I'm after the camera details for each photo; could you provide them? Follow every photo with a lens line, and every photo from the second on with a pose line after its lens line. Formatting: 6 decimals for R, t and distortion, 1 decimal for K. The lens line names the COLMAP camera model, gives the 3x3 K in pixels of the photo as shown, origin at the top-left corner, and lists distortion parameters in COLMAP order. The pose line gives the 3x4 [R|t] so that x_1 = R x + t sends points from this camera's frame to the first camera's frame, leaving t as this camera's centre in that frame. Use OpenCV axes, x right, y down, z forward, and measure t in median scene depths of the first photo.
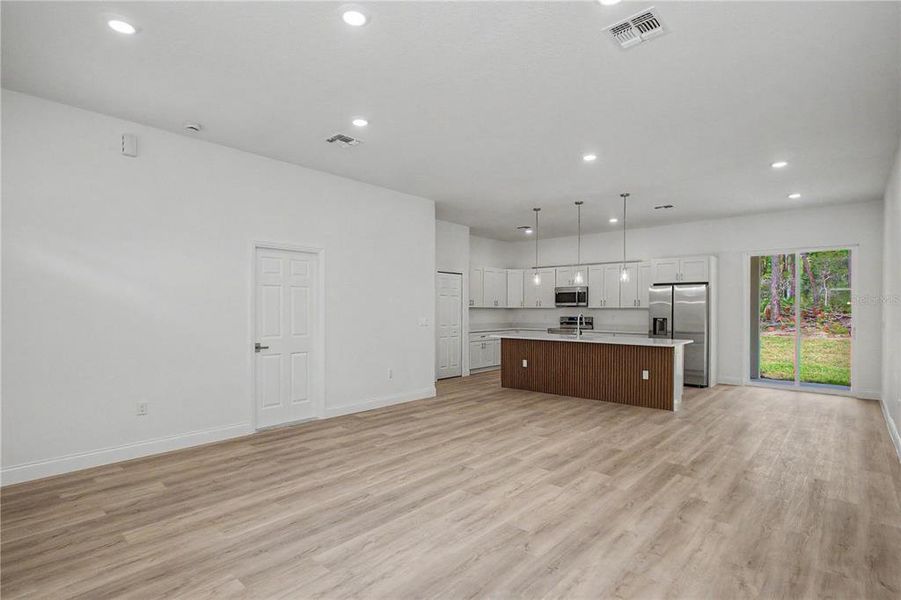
lens RADIAL K [[440.6, 0, 445.4], [0, 440.6, 314.4], [0, 0, 1]] dist [0.002709, 0.001001]
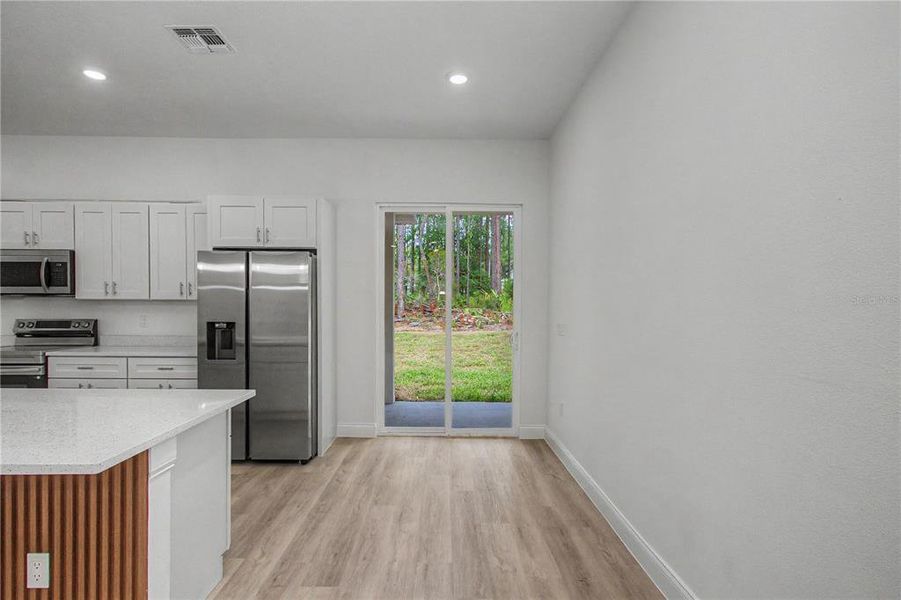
lens RADIAL K [[443.6, 0, 447.8], [0, 443.6, 305.7], [0, 0, 1]] dist [-0.001759, -0.000434]
pose [[0.726200, -0.000683, 0.687483, 0.340058], [0.006375, 0.999963, -0.005742, -0.004342], [-0.687454, 0.008552, 0.726178, 0.504456]]
